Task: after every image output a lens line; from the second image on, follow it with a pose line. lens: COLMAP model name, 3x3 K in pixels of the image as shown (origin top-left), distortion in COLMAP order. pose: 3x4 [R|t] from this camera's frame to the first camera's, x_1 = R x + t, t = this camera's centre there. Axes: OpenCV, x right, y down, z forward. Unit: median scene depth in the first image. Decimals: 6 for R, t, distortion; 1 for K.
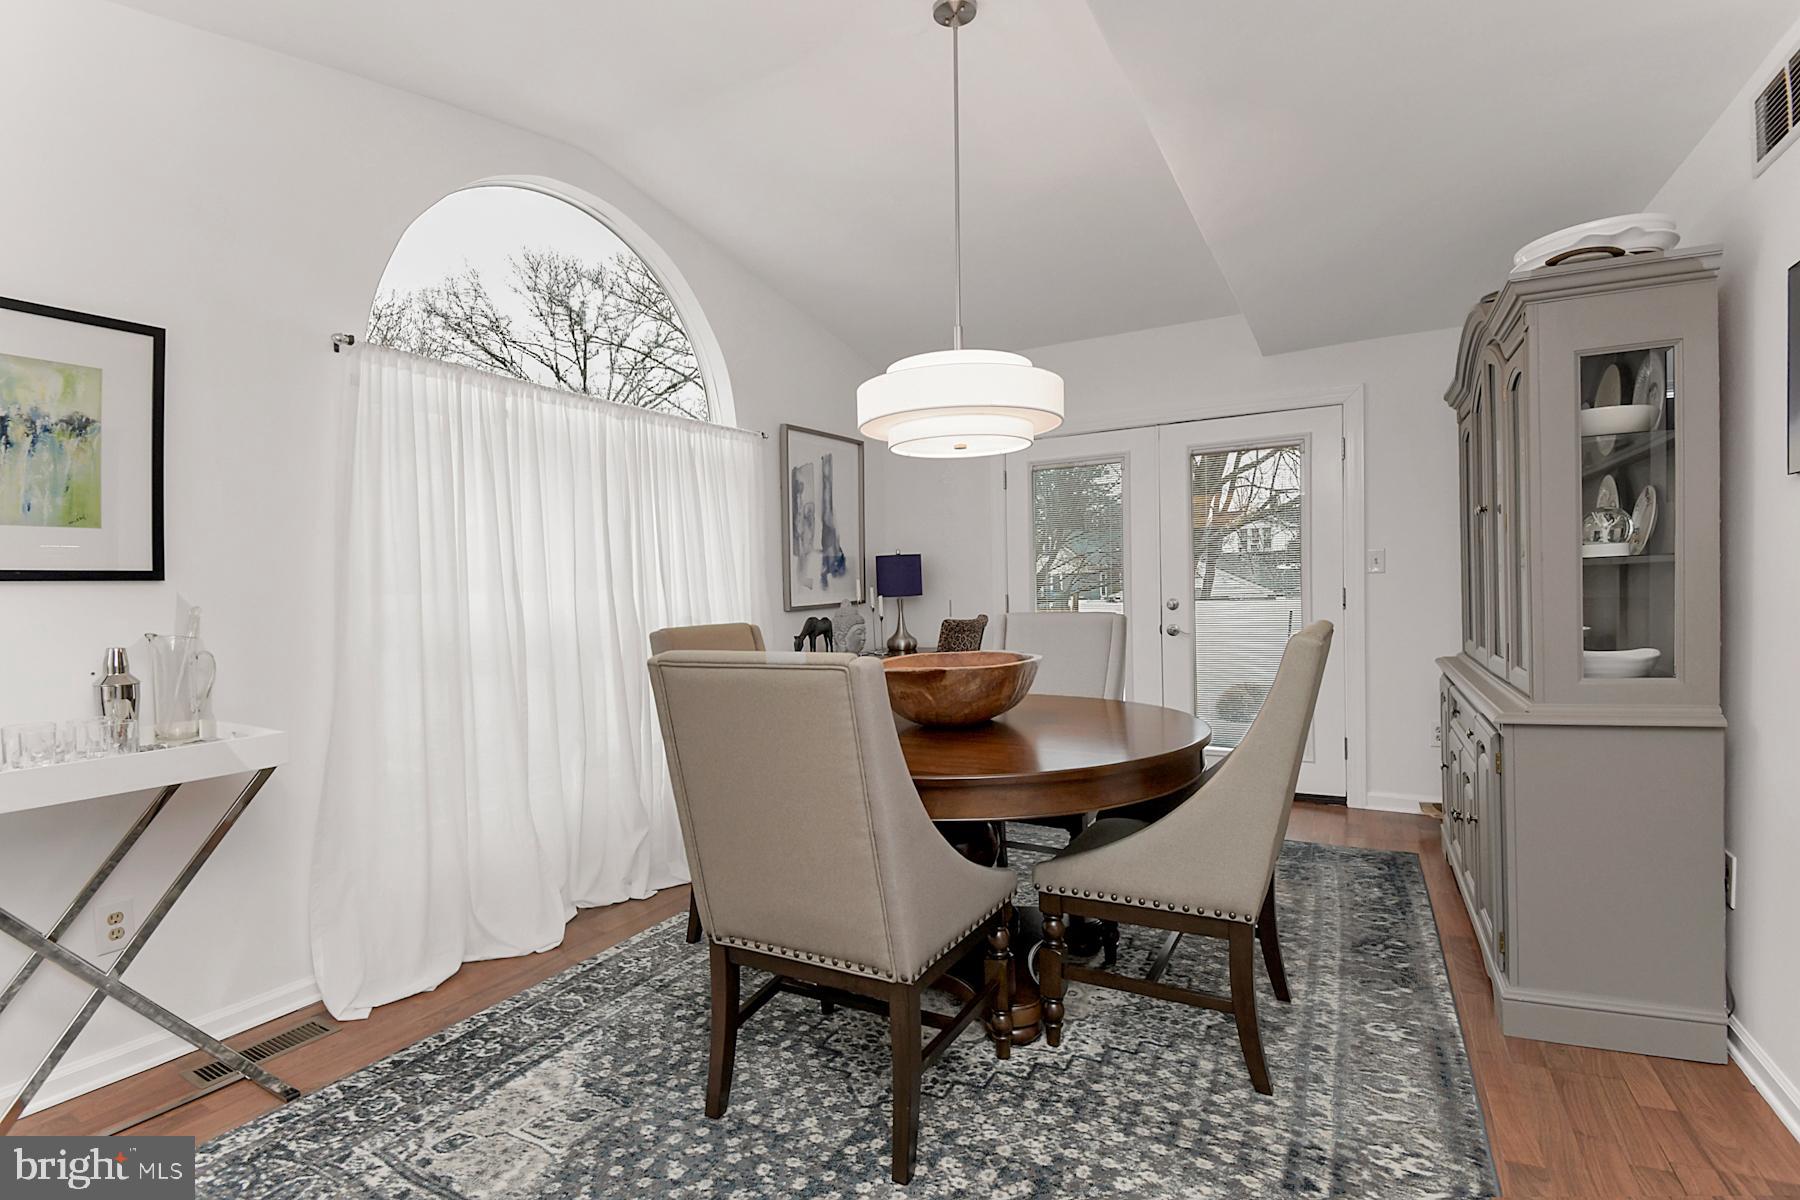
lens RADIAL K [[819.7, 0, 900.0], [0, 819.7, 600.0], [0, 0, 1]] dist [-0.053025, 0.000186]
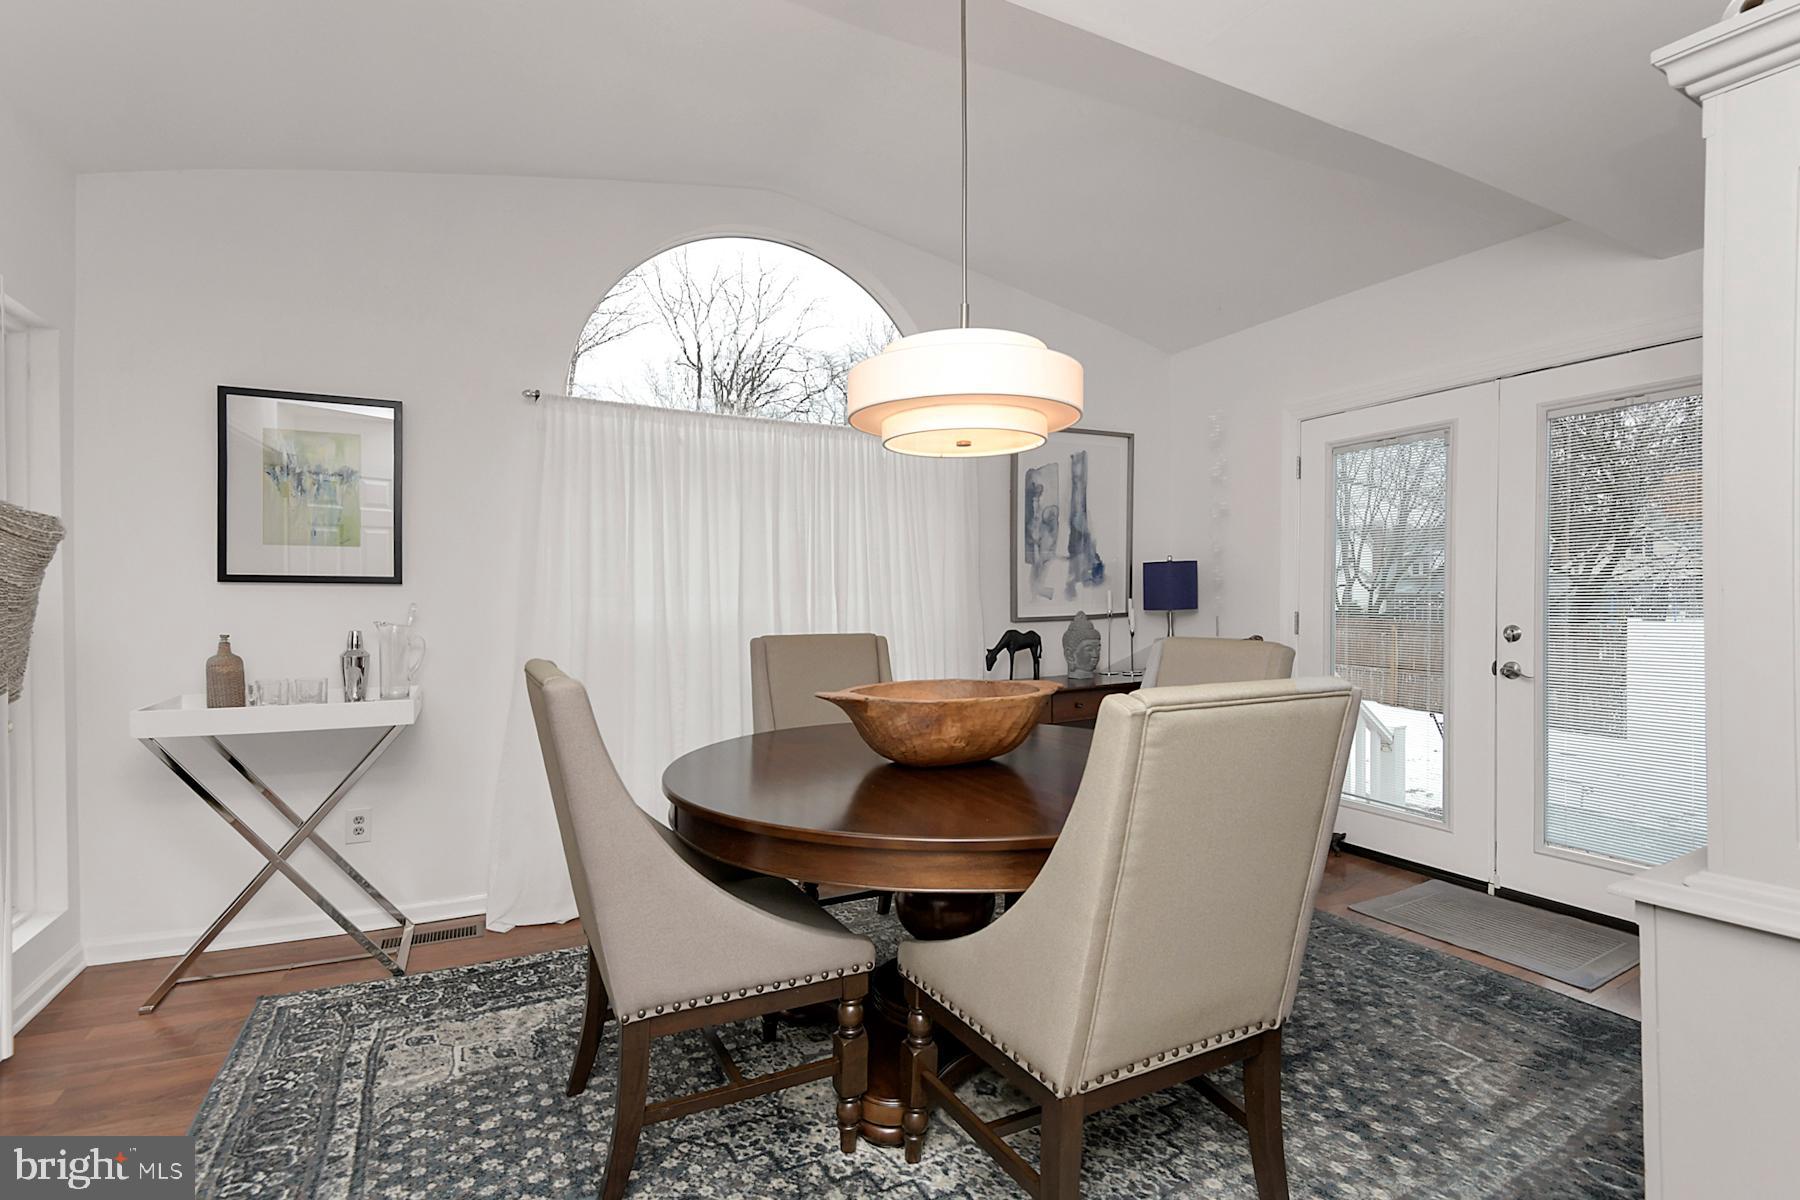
lens RADIAL K [[829.7, 0, 900.0], [0, 829.7, 600.0], [0, 0, 1]] dist [-0.046102, 0.000188]
pose [[0.833719, 0.026730, -0.551542, 0.567644], [-0.027752, 0.999594, 0.006494, -0.028739], [0.551492, 0.009892, 0.834122, 0.260520]]
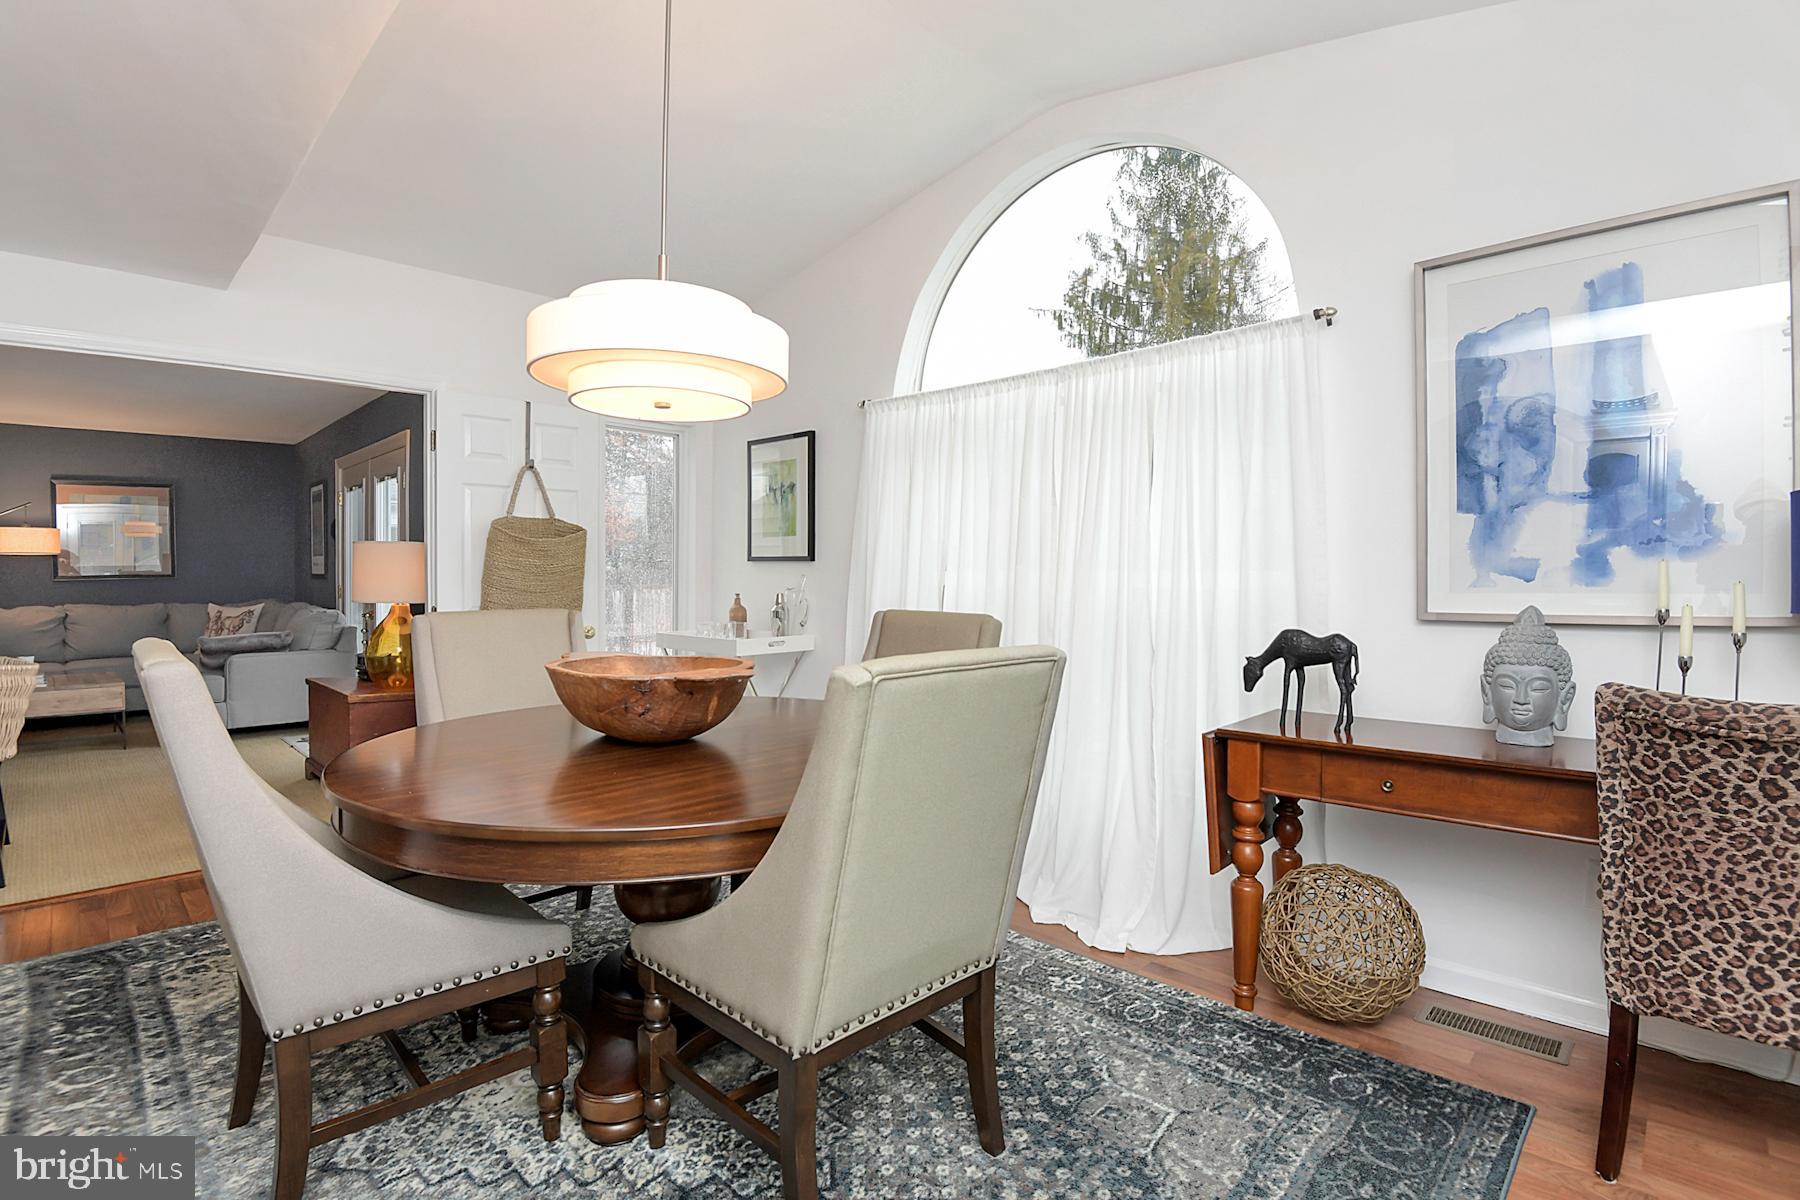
lens RADIAL K [[819.7, 0, 900.0], [0, 819.7, 600.0], [0, 0, 1]] dist [-0.053025, 0.000186]
pose [[-0.260131, 0.056881, -0.963897, 0.904063], [-0.012302, 0.997987, 0.062212, -0.054768], [0.965495, 0.028042, -0.258907, 1.633346]]
